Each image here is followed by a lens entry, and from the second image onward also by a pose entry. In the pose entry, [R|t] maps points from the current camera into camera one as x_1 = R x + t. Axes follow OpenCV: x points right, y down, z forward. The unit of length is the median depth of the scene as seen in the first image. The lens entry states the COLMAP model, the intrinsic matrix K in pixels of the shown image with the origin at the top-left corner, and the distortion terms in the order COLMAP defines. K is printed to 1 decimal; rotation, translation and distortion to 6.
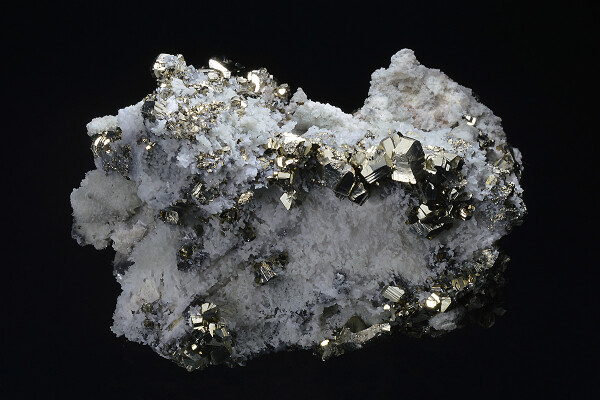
lens RADIAL K [[1751.0, 0, 300.4], [0, 1751.0, 200.2], [0, 0, 1]] dist [-0.065856, 0.000000]
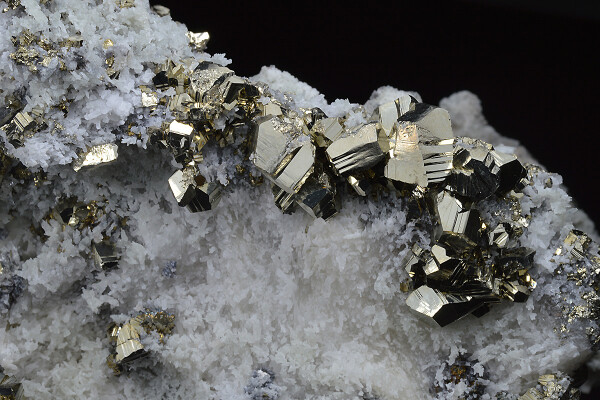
lens RADIAL K [[1751.0, 0, 299.4], [0, 1751.0, 199.6], [0, 0, 1]] dist [-0.065856, 0.000000]
pose [[0.981094, 0.165942, -0.099592, 0.077434], [-0.187468, 0.942682, -0.276054, 0.137460], [0.048074, 0.289506, 0.955968, 0.484829]]
